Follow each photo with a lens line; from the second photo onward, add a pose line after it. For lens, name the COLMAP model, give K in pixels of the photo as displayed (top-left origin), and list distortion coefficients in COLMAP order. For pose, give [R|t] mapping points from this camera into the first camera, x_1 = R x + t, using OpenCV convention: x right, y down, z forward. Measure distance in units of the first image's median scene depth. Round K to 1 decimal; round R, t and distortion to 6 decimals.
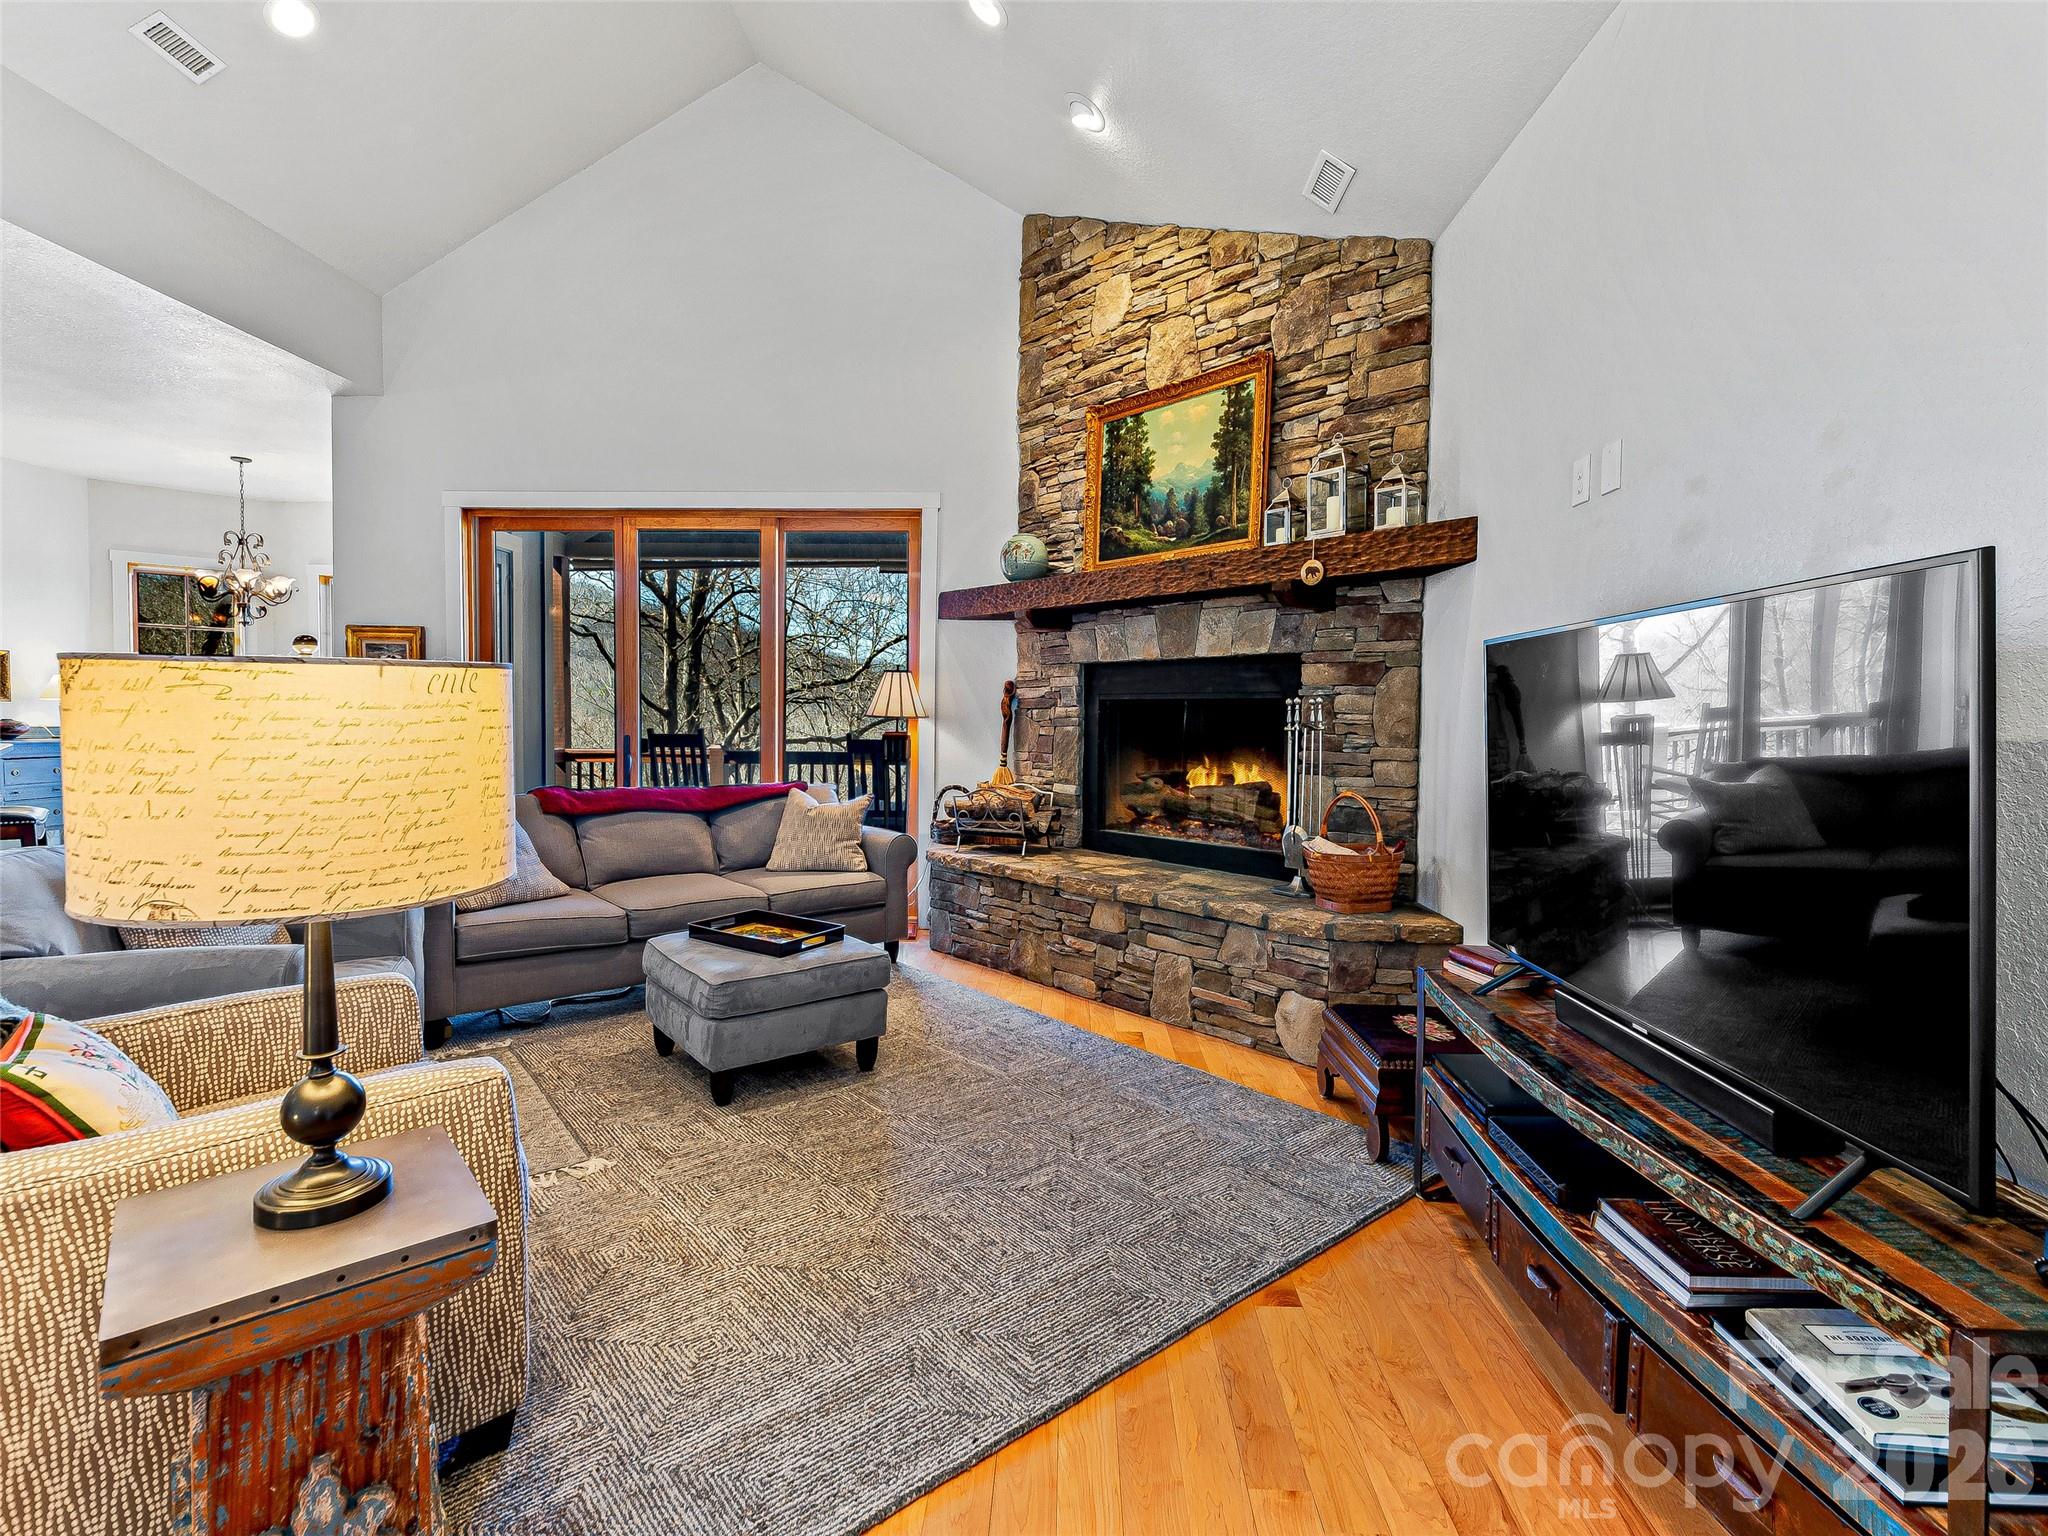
lens RADIAL K [[964.4, 0, 1026.5], [0, 964.4, 754.8], [0, 0, 1]] dist [0.001874, -0.001586]
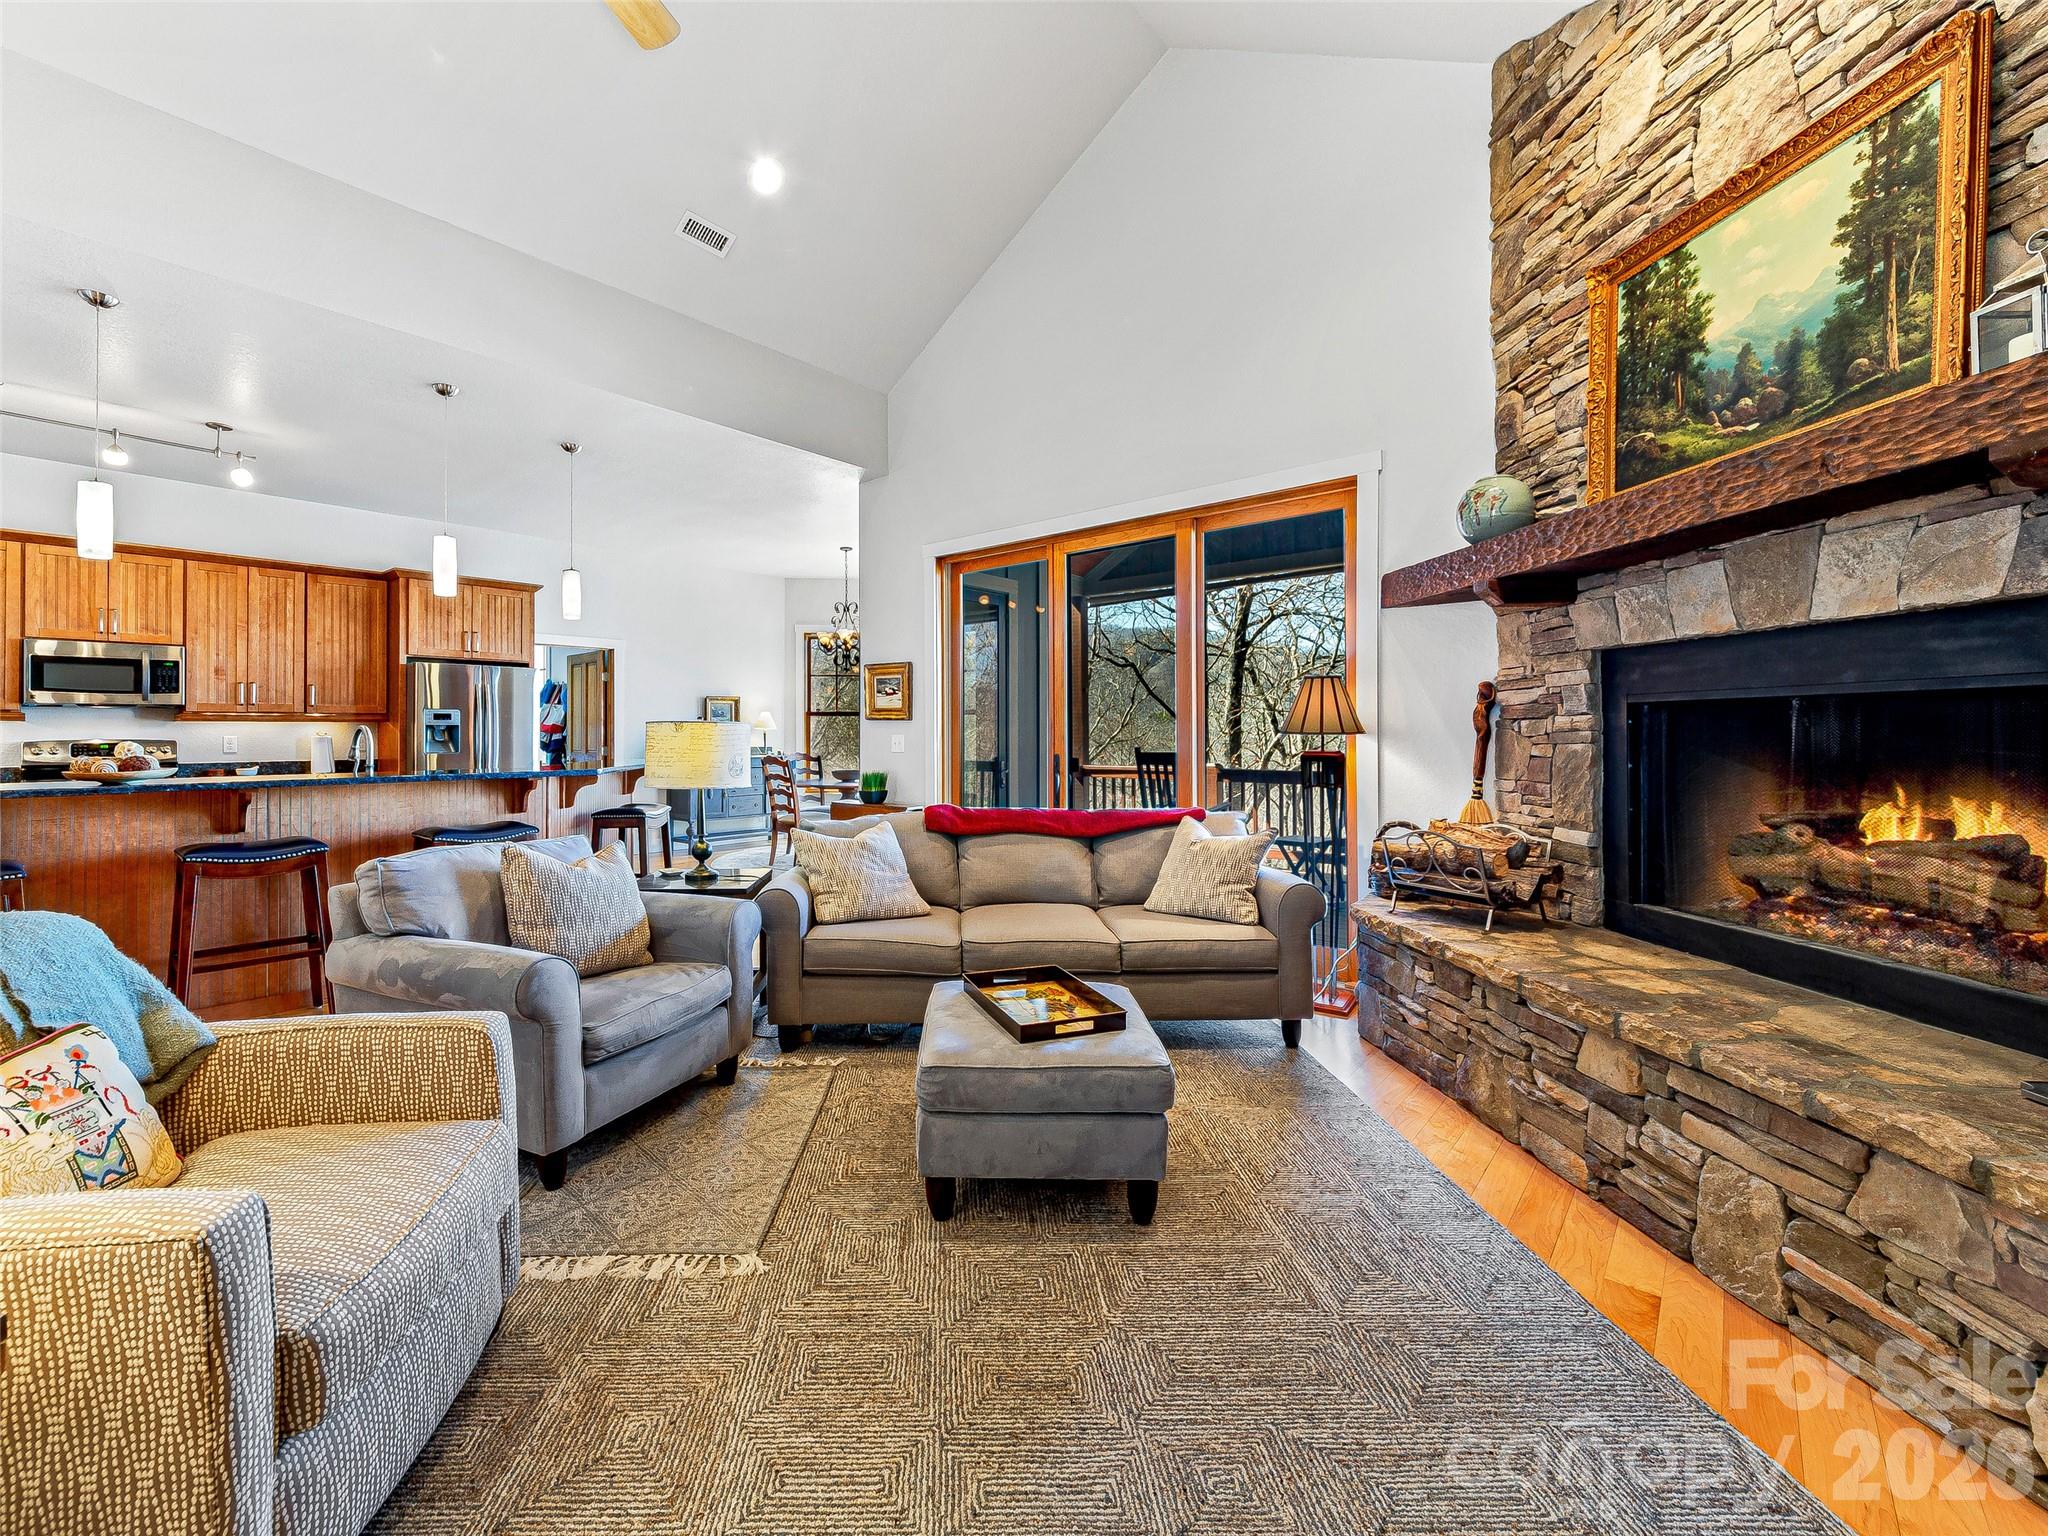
lens RADIAL K [[862.0, 0, 960.0], [0, 862.0, 724.6], [0, 0, 1]] dist [-0.013484, 0.005063]
pose [[0.770079, -0.019108, -0.637662, 0.109725], [-0.013965, 0.998807, -0.046796, -0.010086], [0.637796, 0.044941, 0.768893, 0.300134]]
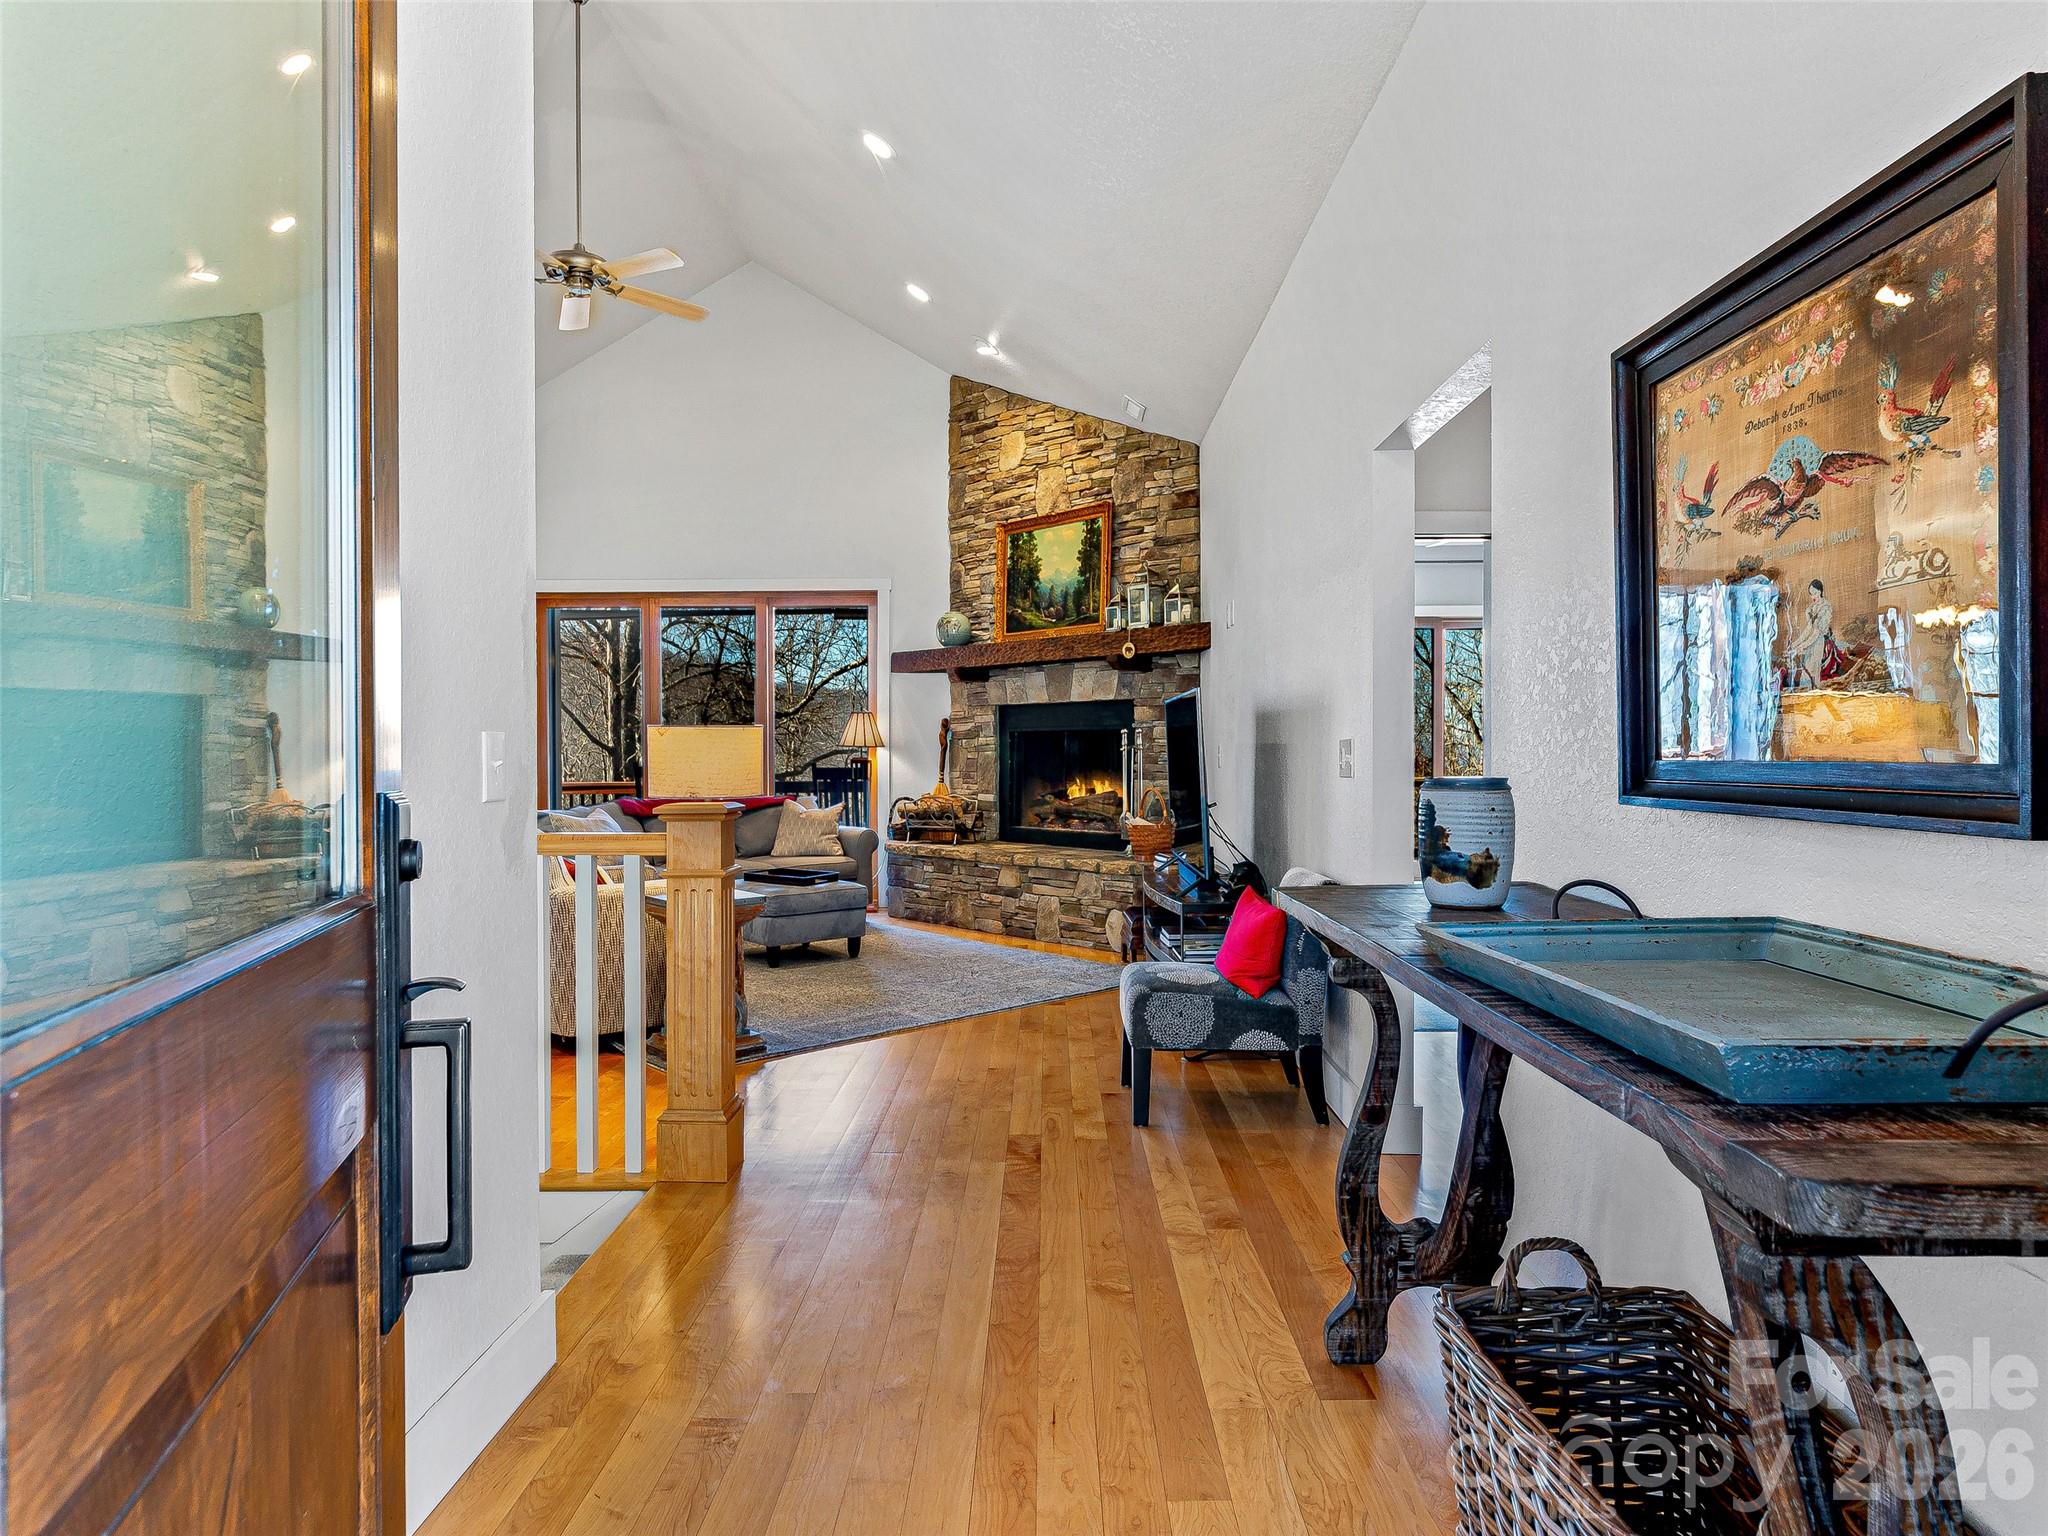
lens RADIAL K [[1192.3, 0, 1024.0], [0, 1192.3, 768.0], [0, 0, 1]] dist [-0.004089, -0.000477]
pose [[0.999534, -0.014465, 0.026873, 0.056352], [0.015149, 0.999562, -0.025420, 0.043319], [-0.026493, 0.025815, 0.999316, -0.792539]]
